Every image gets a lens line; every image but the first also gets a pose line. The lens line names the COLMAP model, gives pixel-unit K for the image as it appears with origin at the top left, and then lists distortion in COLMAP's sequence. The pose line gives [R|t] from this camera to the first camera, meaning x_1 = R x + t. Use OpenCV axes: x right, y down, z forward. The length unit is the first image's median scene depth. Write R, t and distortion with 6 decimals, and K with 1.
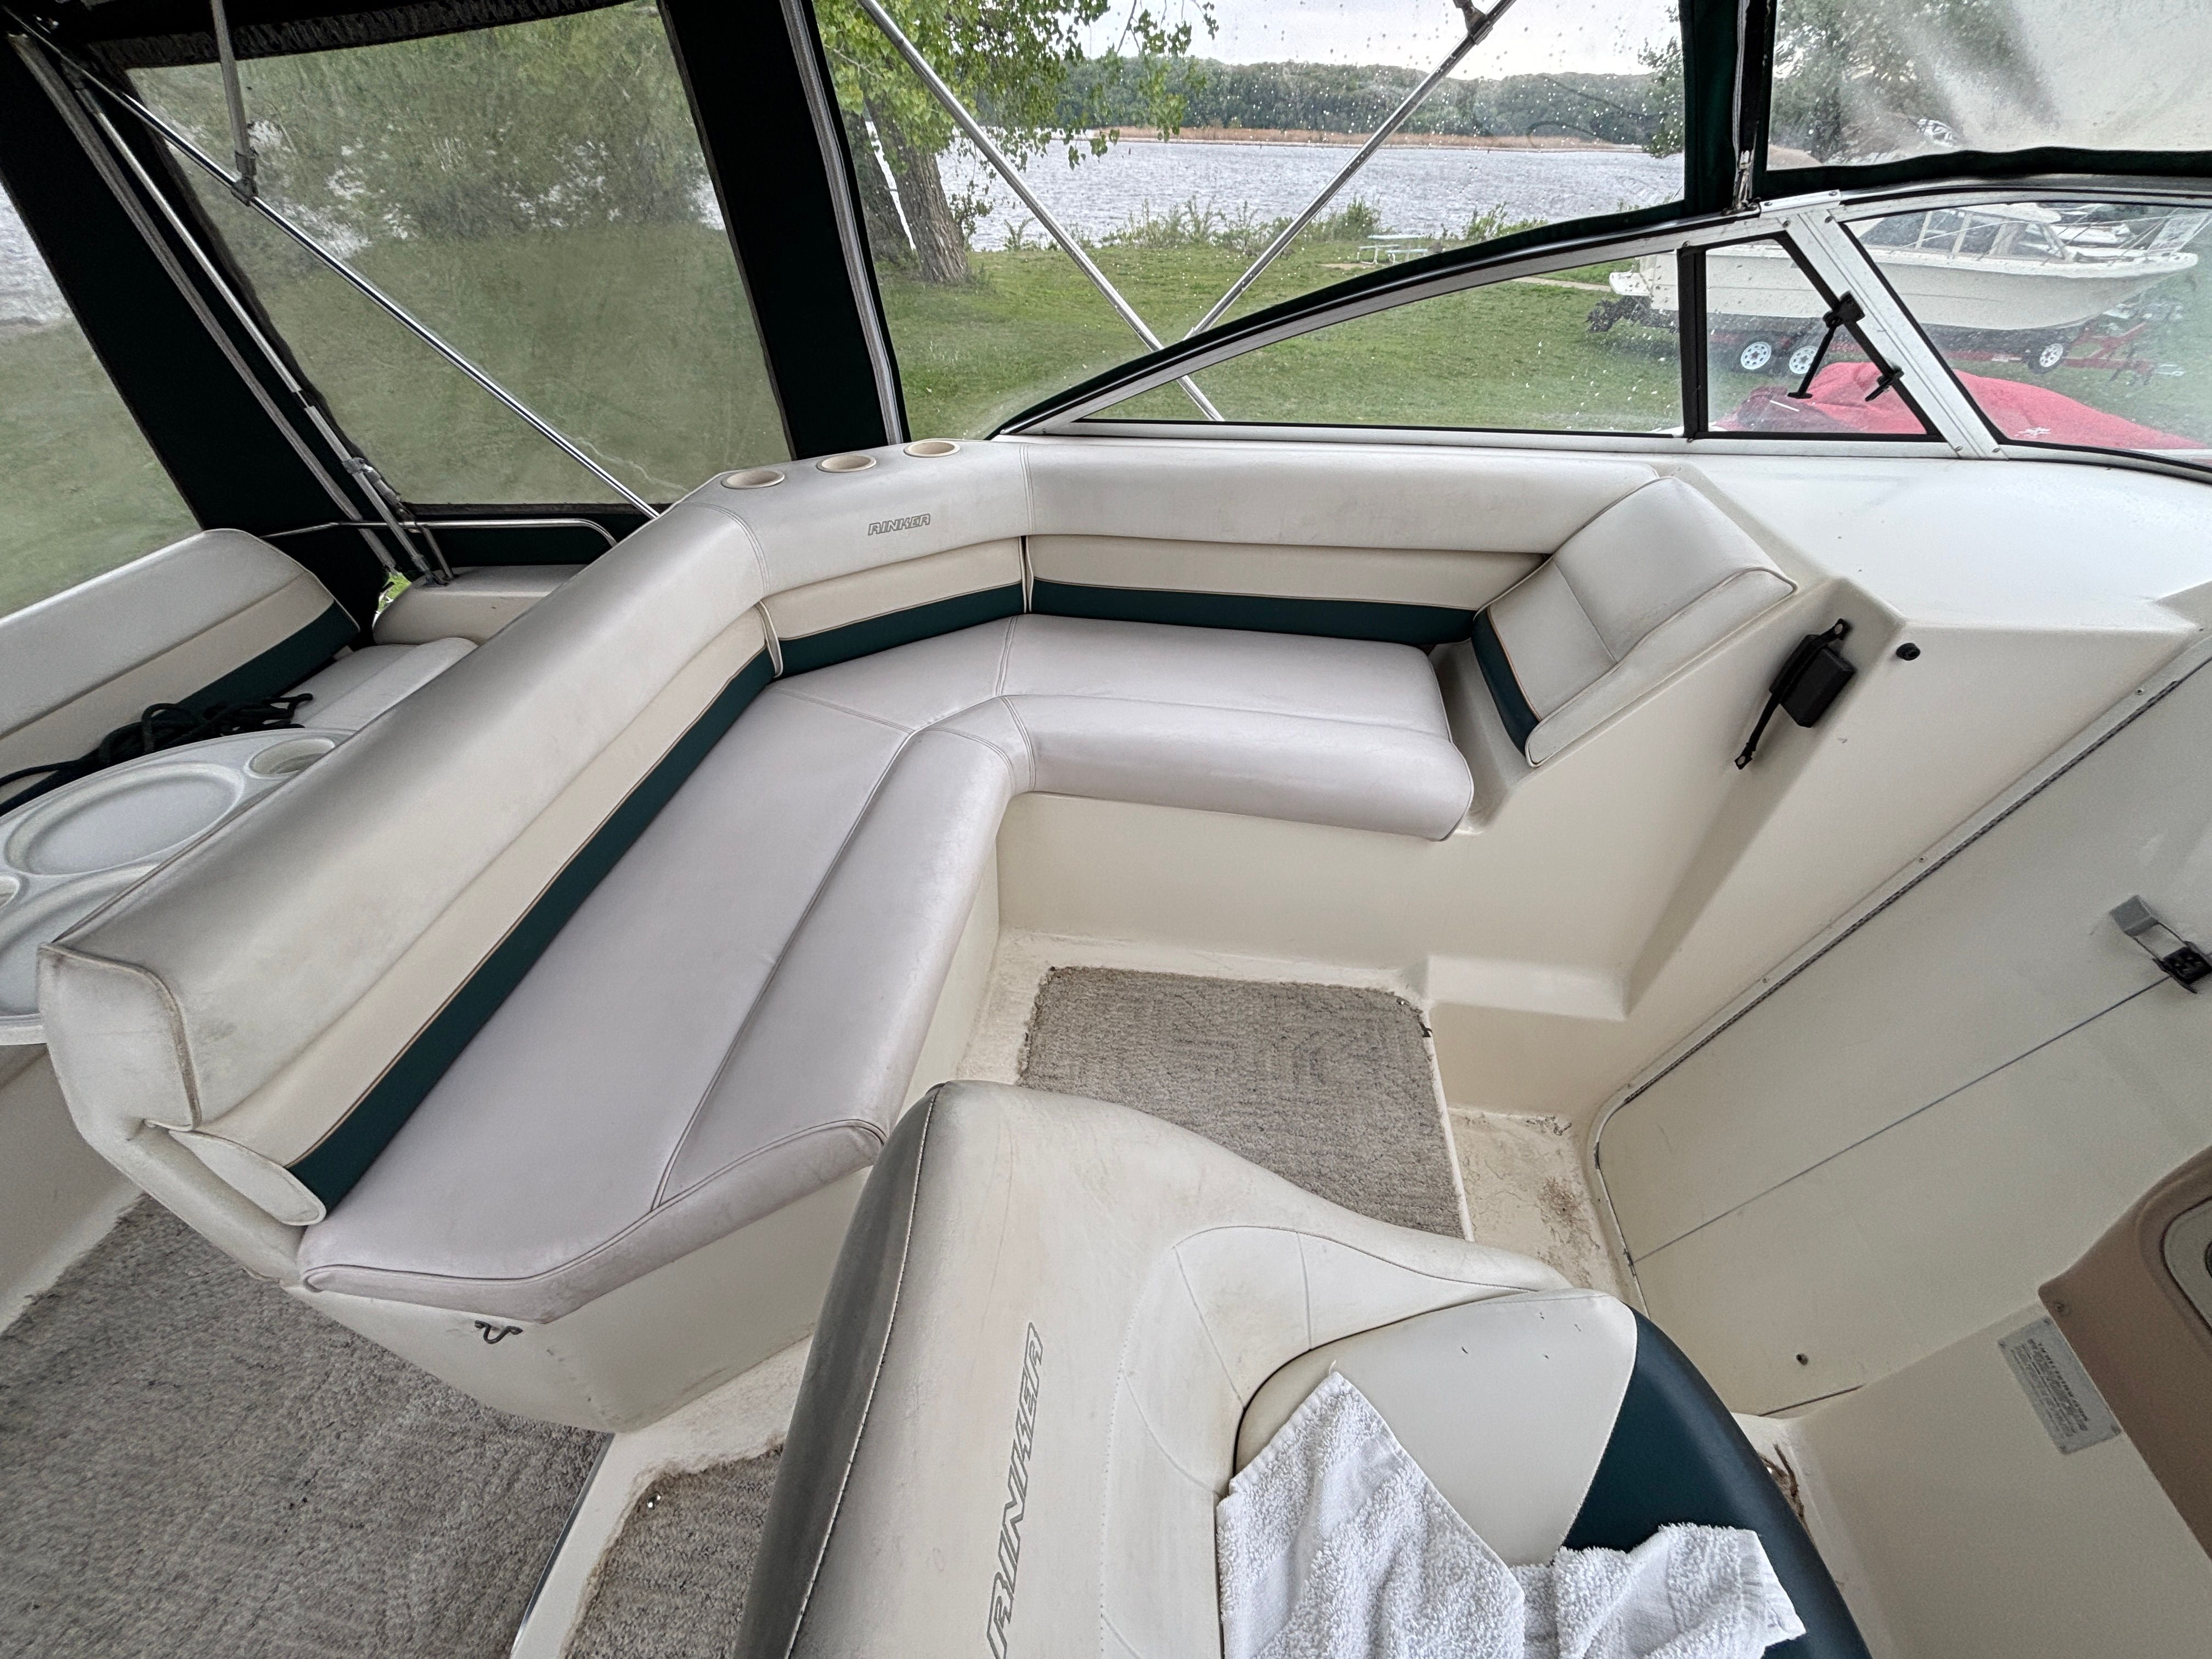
lens RADIAL K [[887.5, 0, 1086.5], [0, 887.5, 824.1], [0, 0, 1]] dist [0.000478, -0.000248]
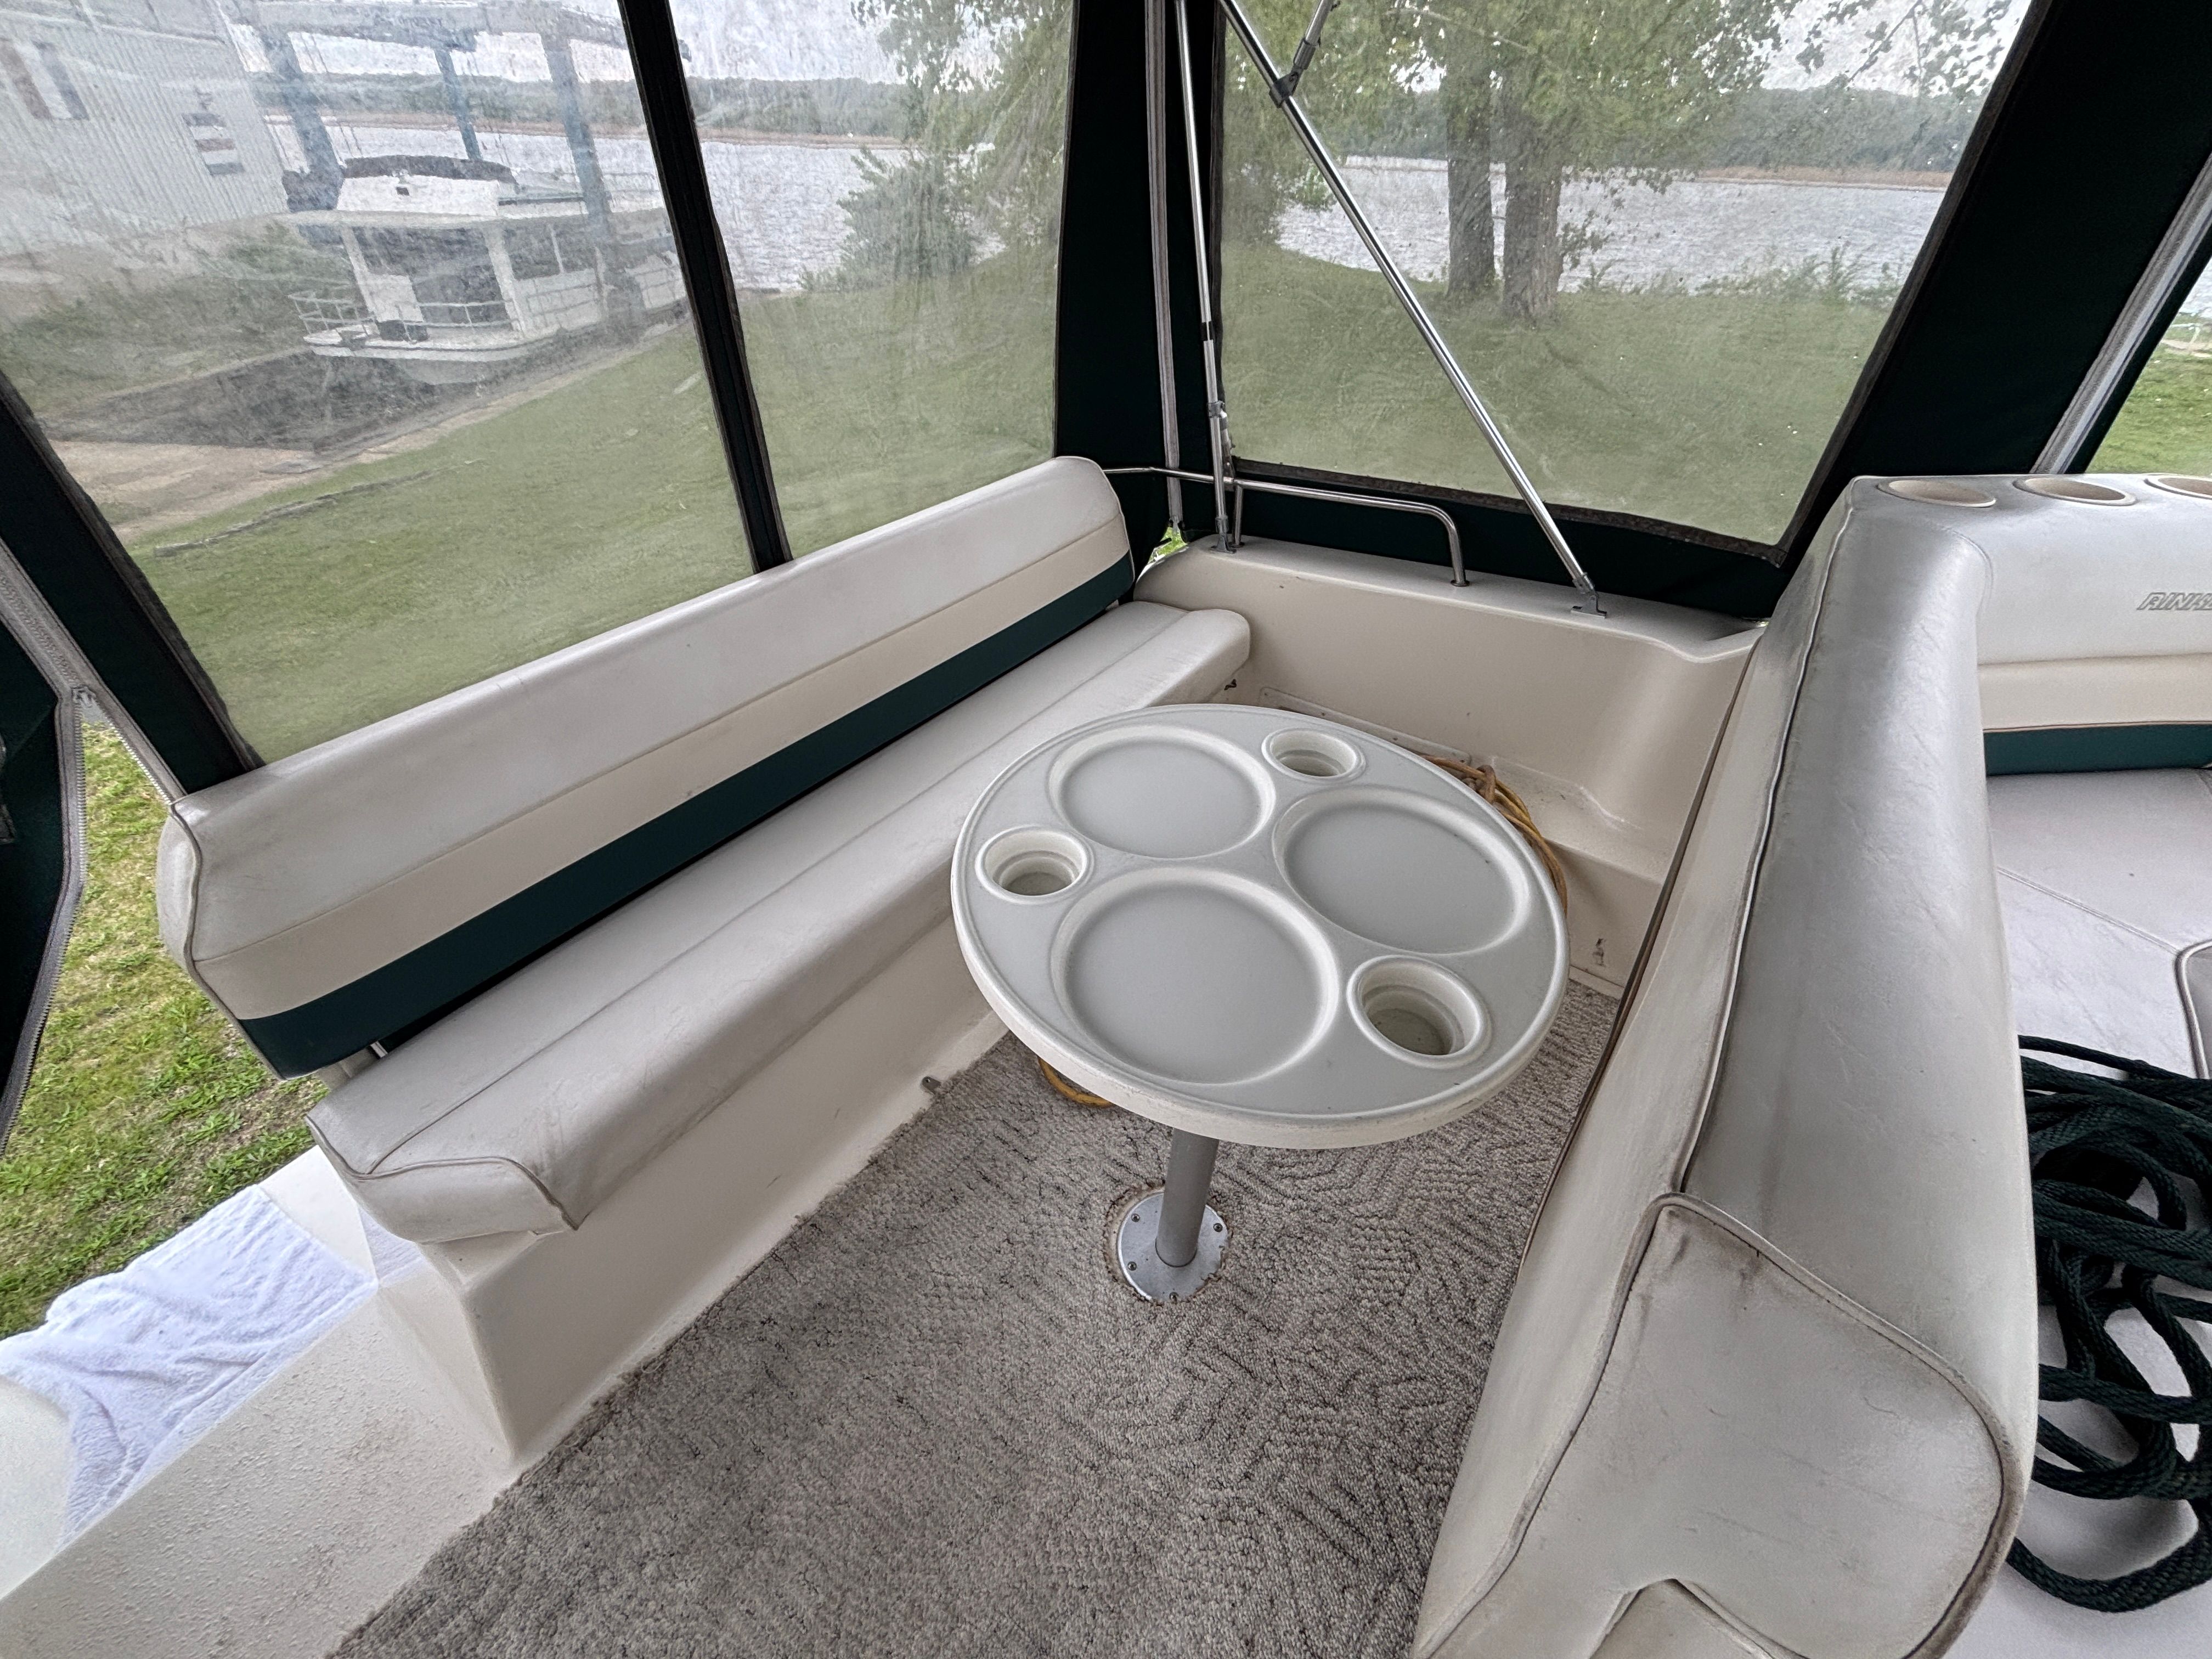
lens RADIAL K [[881.5, 0, 1106.0], [0, 881.5, 829.5], [0, 0, 1]] dist [-0.001388, -0.000139]
pose [[0.883097, 0.292308, -0.367010, -0.437976], [-0.298836, 0.953452, 0.040326, 0.003574], [0.361714, 0.074064, 0.929342, 0.141675]]
